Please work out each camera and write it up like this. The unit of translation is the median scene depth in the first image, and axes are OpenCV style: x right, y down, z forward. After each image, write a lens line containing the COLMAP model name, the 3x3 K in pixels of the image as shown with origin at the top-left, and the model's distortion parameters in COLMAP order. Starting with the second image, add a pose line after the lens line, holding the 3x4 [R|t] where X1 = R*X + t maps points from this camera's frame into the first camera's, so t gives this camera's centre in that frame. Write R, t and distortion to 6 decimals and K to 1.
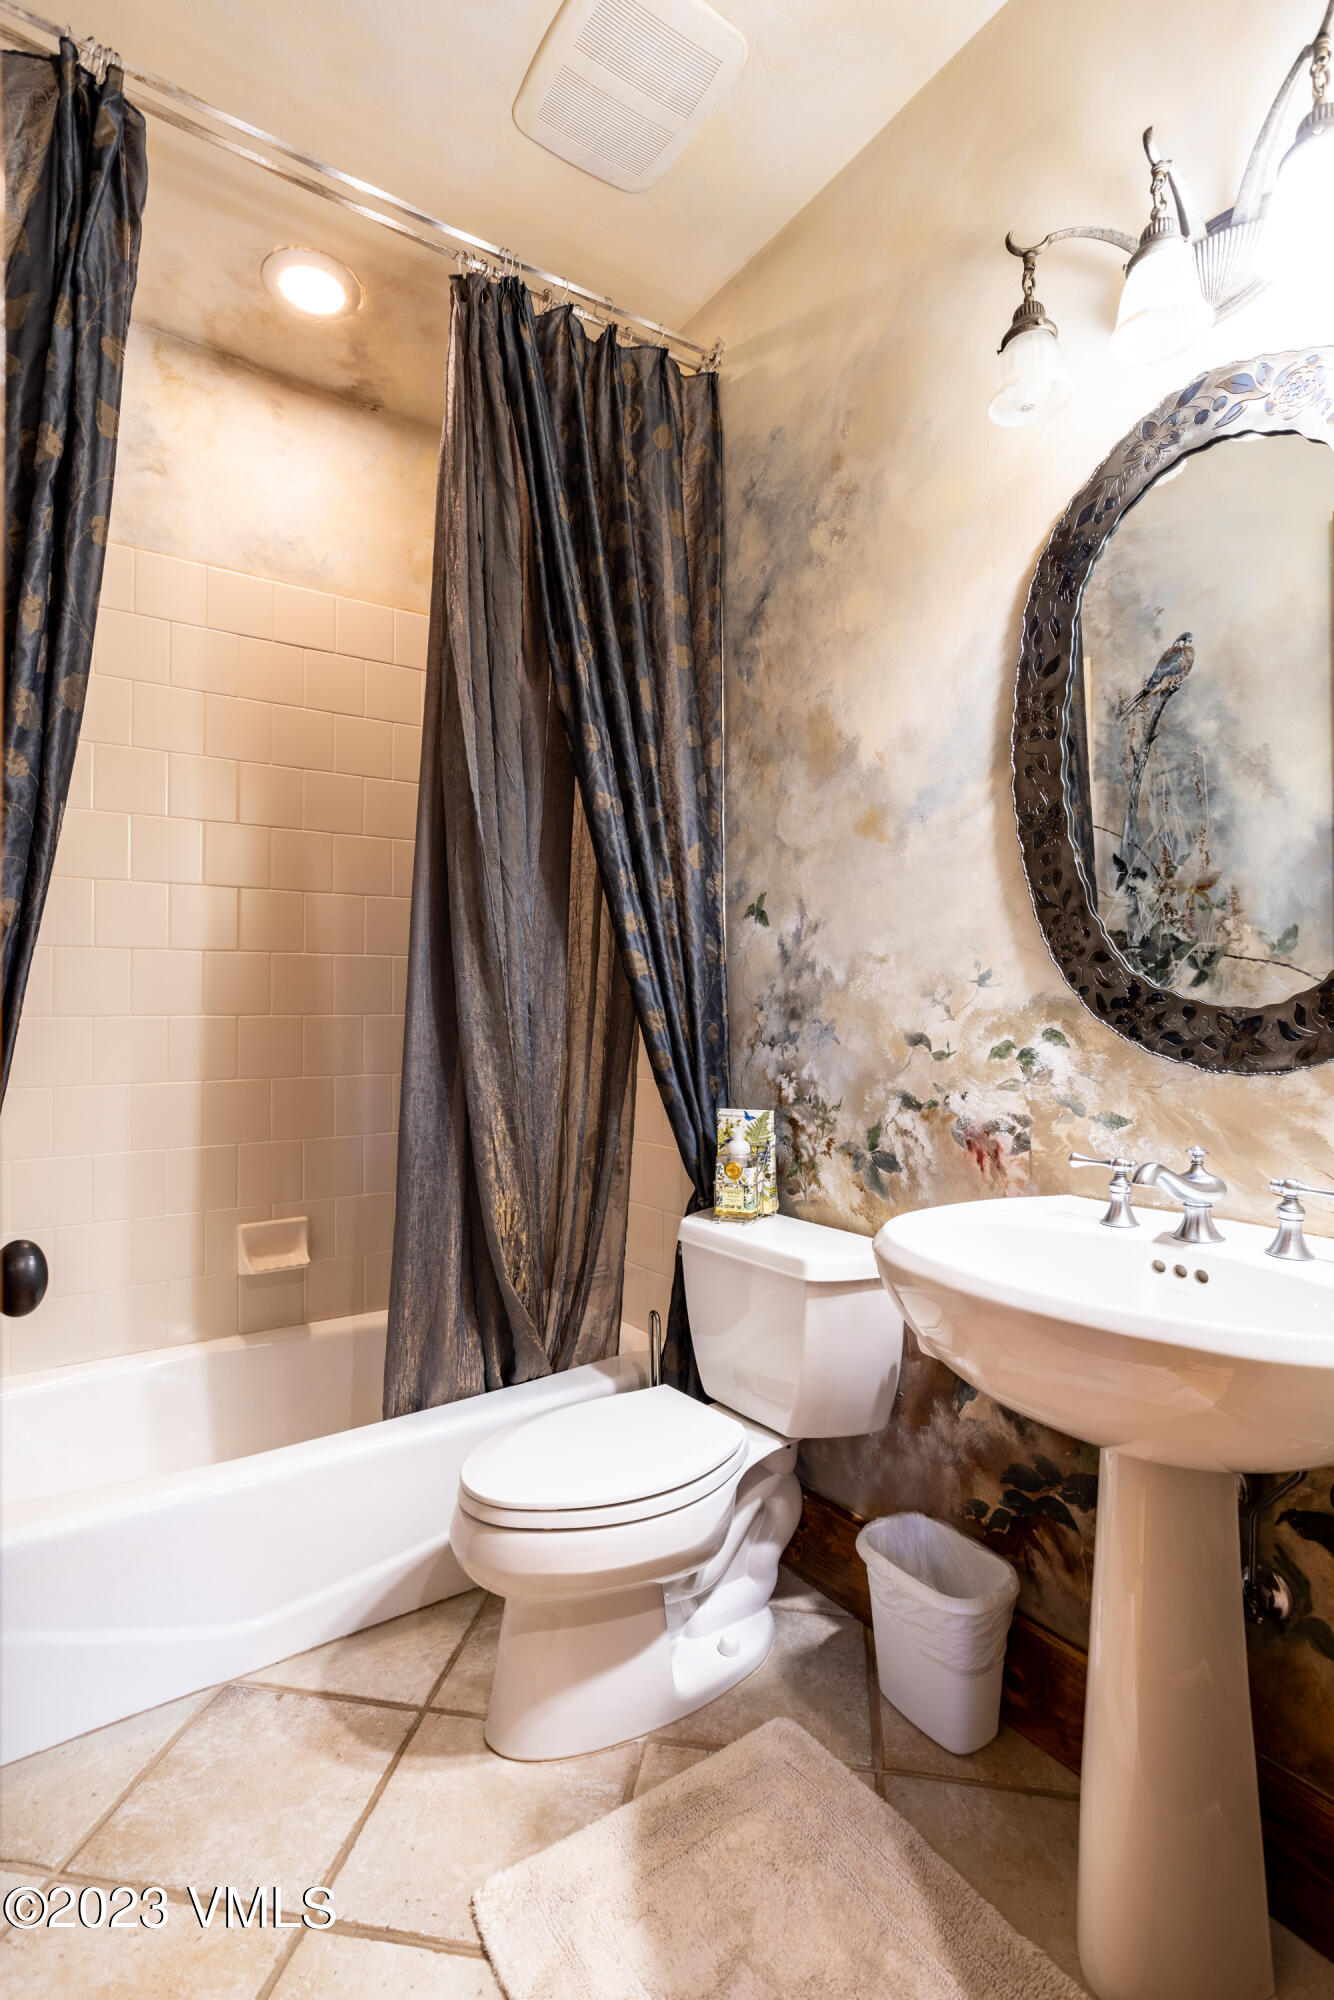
lens RADIAL K [[961.1, 0, 648.5], [0, 961.1, 1005.1], [0, 0, 1]] dist [-0.056874, 0.038710]
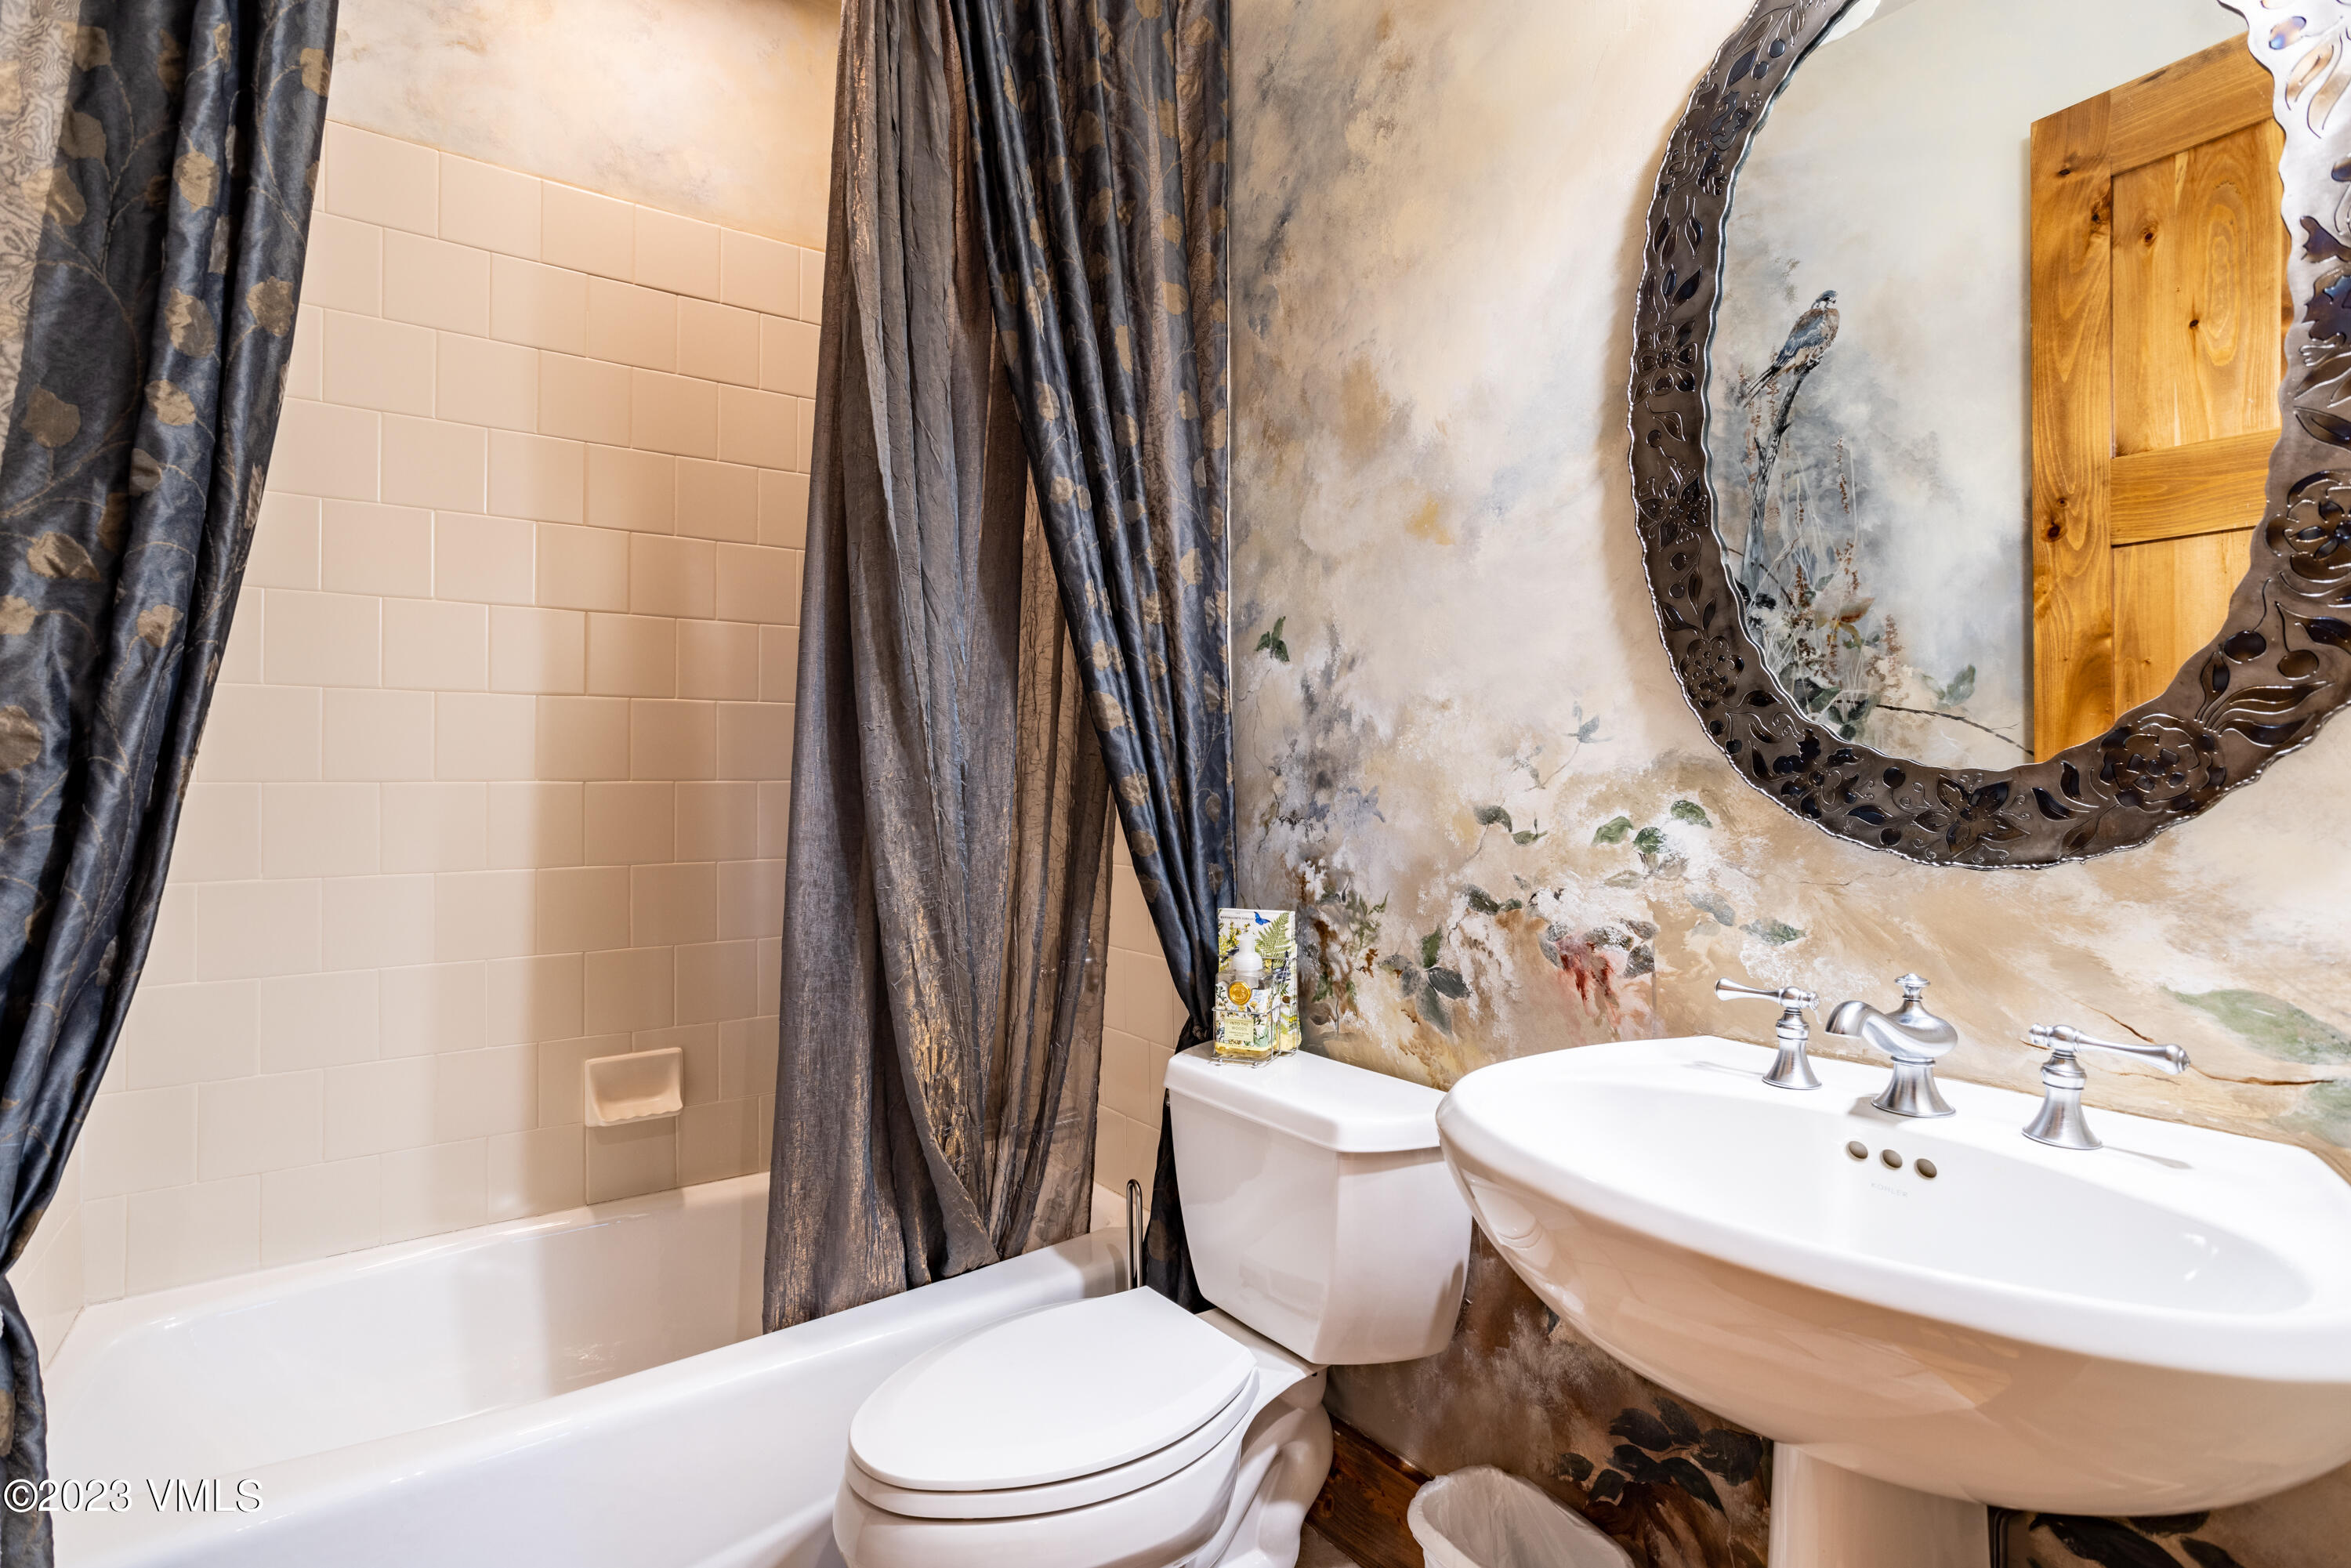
lens RADIAL K [[1129.8, 0, 1174.6], [0, 1129.8, 768.7], [0, 0, 1]] dist [-0.056874, 0.038710]
pose [[0.999788, 0.002423, 0.020432, 0.020403], [-0.002366, 0.999993, -0.002826, 0.003191], [-0.020439, 0.002777, 0.999787, 0.138375]]
